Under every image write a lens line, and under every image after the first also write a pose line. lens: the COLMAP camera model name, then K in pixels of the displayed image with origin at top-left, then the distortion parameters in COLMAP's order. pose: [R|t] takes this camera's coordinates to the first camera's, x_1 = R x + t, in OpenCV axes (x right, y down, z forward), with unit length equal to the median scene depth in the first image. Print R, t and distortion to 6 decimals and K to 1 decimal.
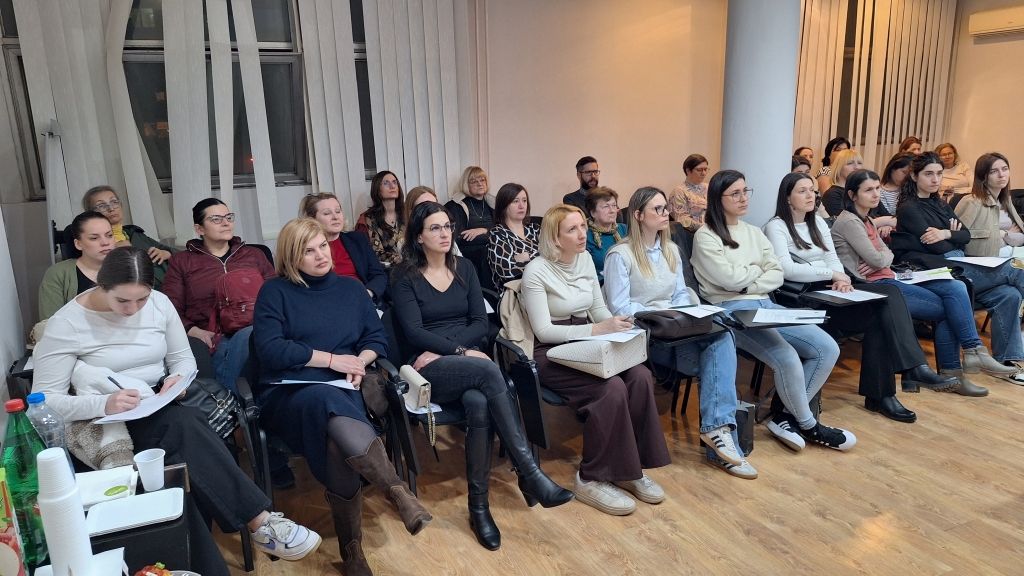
lens RADIAL K [[697.3, 0, 512.9], [0, 697.3, 281.3], [0, 0, 1]] dist [0.075283, -0.095004]
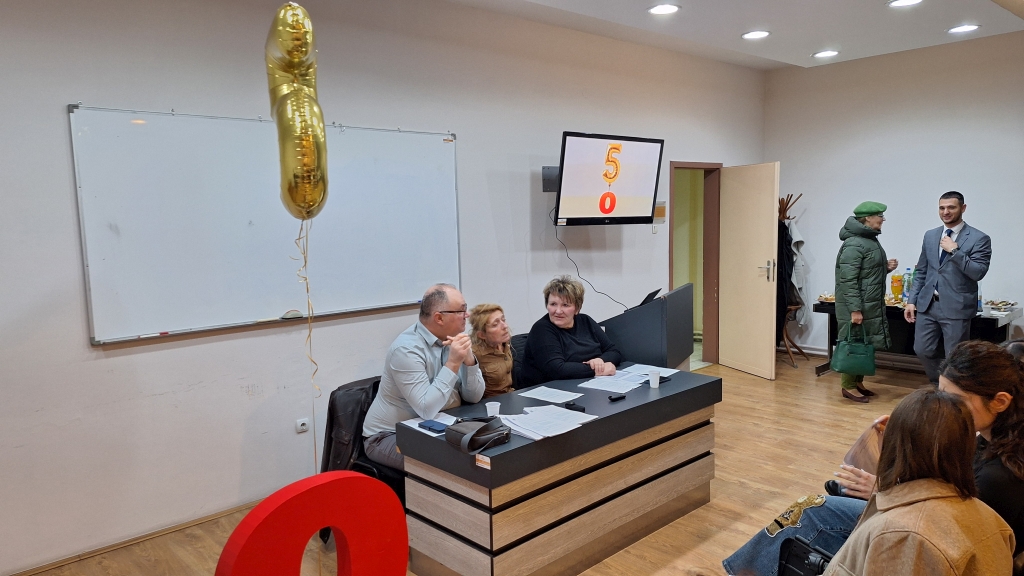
lens RADIAL K [[697.3, 0, 512.9], [0, 697.3, 281.3], [0, 0, 1]] dist [0.075283, -0.095004]
pose [[-0.949256, 0.088823, -0.301702, 1.236587], [-0.014109, 0.946298, 0.322988, -0.436994], [0.314188, 0.310855, -0.897026, 1.549845]]
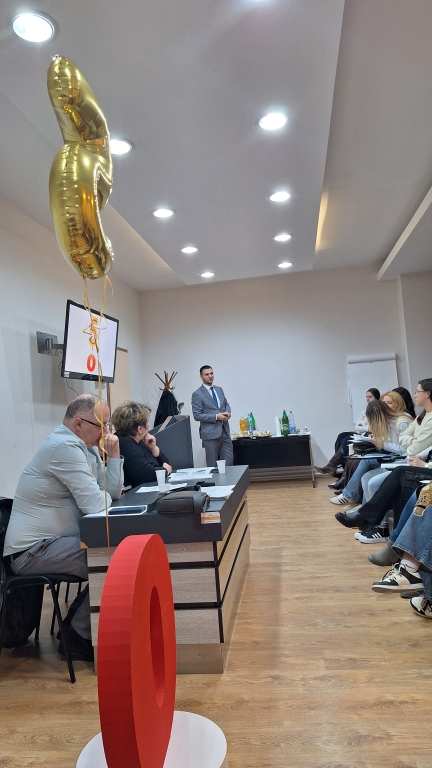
lens RADIAL K [[522.9, 0, 223.6], [0, 522.9, 383.1], [0, 0, 1]] dist [0.075283, -0.095004]
pose [[-0.523234, 0.034893, -0.851475, 1.596395], [-0.096985, 0.990232, 0.100177, -0.228926], [0.846653, 0.134996, -0.514738, 1.230900]]
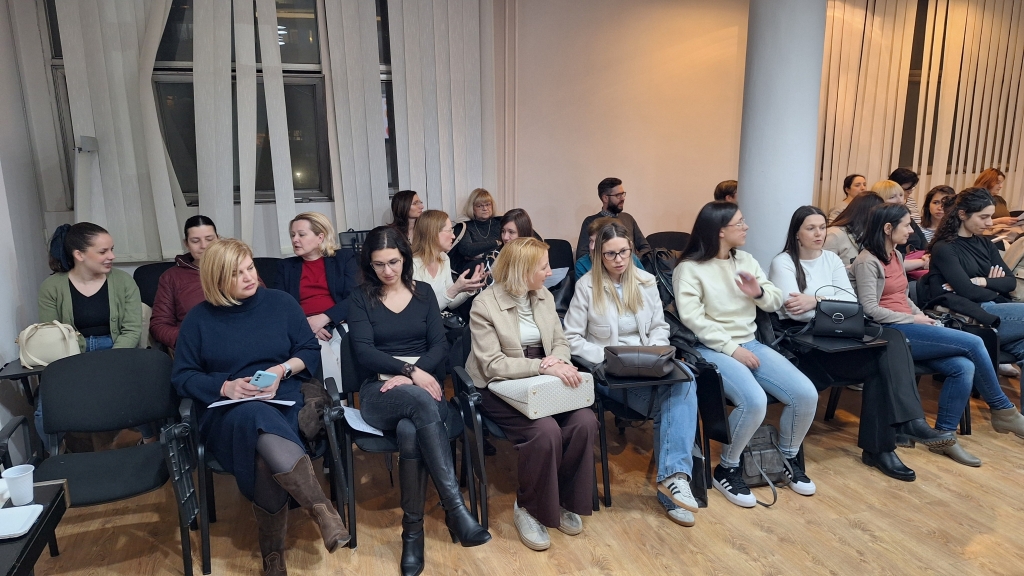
lens RADIAL K [[697.3, 0, 512.9], [0, 697.3, 281.3], [0, 0, 1]] dist [0.075283, -0.095004]
pose [[0.991749, 0.043559, -0.120567, 0.152909], [-0.045900, 0.998806, -0.016711, -0.023106], [0.119695, 0.022108, 0.992565, 0.020937]]
